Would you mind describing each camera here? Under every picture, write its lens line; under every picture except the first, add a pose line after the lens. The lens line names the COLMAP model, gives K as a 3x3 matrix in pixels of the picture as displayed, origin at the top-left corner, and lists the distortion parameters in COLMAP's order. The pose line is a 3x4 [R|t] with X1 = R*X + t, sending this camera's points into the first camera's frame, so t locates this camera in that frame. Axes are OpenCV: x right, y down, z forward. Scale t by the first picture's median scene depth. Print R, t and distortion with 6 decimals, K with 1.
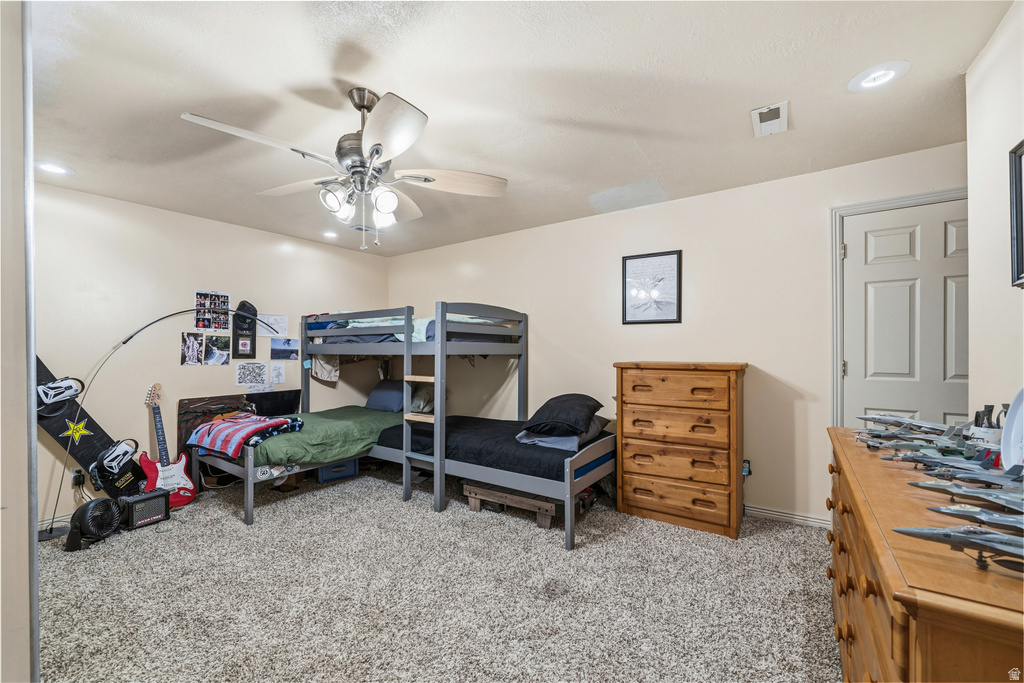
lens RADIAL K [[416.4, 0, 508.3], [0, 416.4, 346.9], [0, 0, 1]] dist [-0.002112, -0.000054]
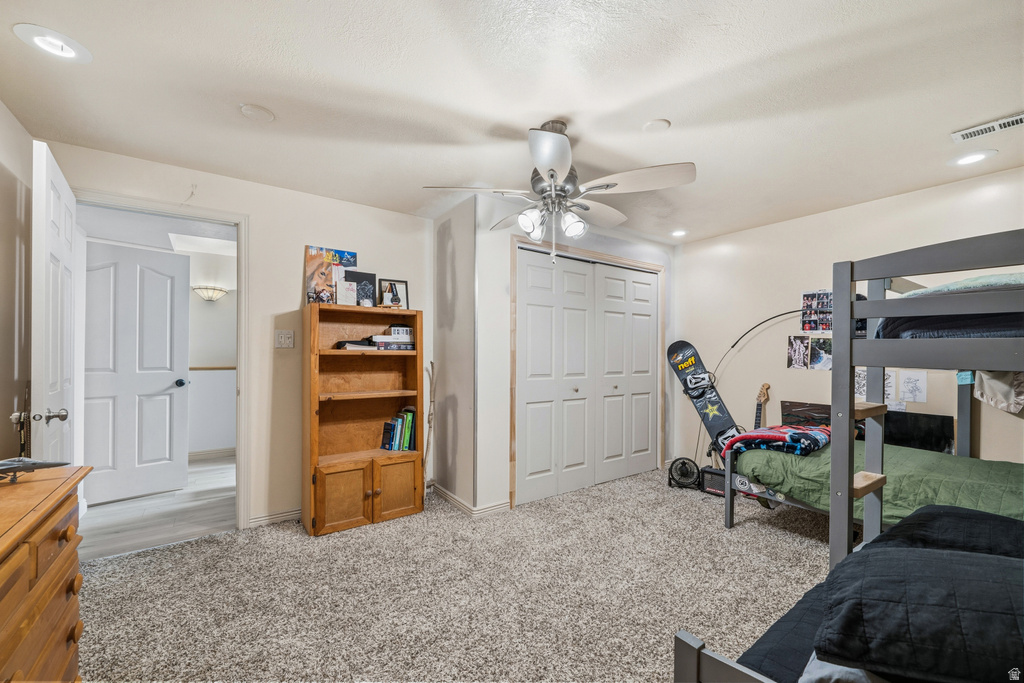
lens RADIAL K [[416.4, 0, 511.3], [0, 416.4, 349.0], [0, 0, 1]] dist [-0.002112, -0.000054]
pose [[-0.339260, -0.002619, -0.940689, 0.477402], [-0.000836, 0.999997, -0.002483, 0.000351], [0.940692, -0.000056, -0.339261, 0.816207]]
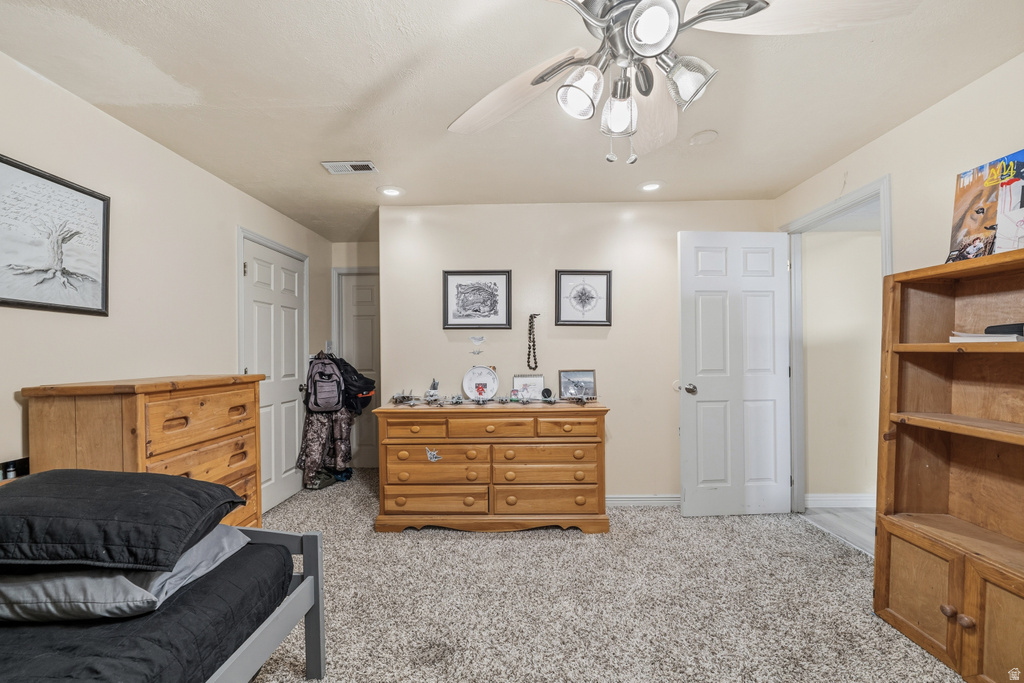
lens RADIAL K [[416.4, 0, 501.8], [0, 416.4, 356.8], [0, 0, 1]] dist [-0.002112, -0.000054]
pose [[-0.543695, 0.008626, 0.839238, -0.441804], [0.014266, 0.999898, -0.001036, 0.010680], [-0.839161, 0.011409, -0.543763, 0.922570]]
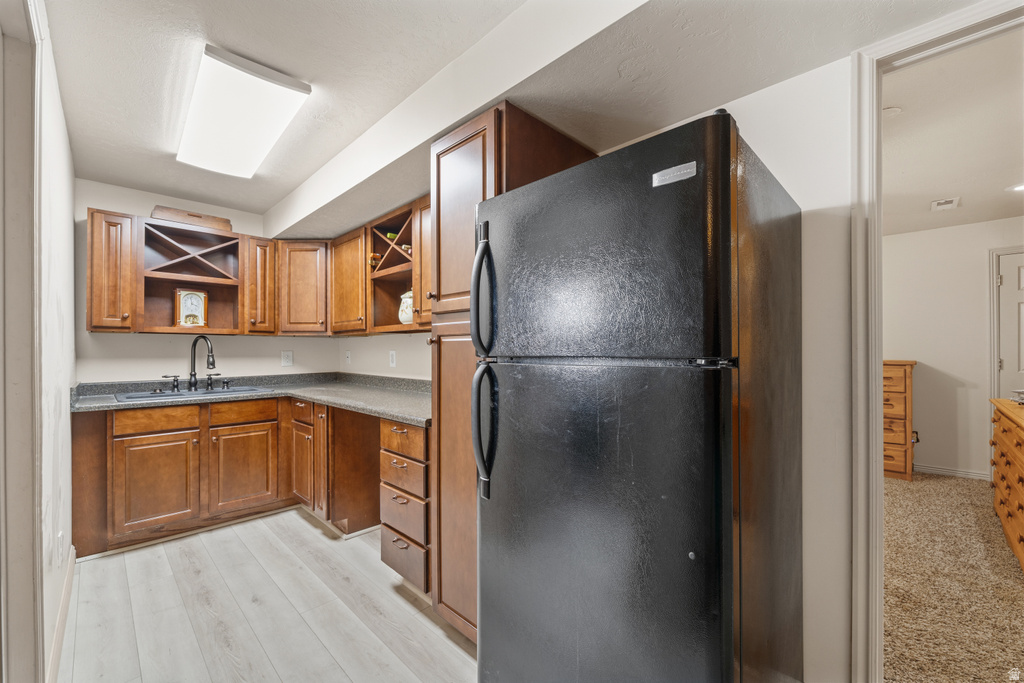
lens RADIAL K [[416.4, 0, 508.1], [0, 416.4, 347.7], [0, 0, 1]] dist [-0.002112, -0.000054]
pose [[0.983360, 0.002412, -0.181651, -0.500163], [-0.003149, 0.999988, -0.003771, 0.005965], [0.181639, 0.004280, 0.983356, -0.594671]]
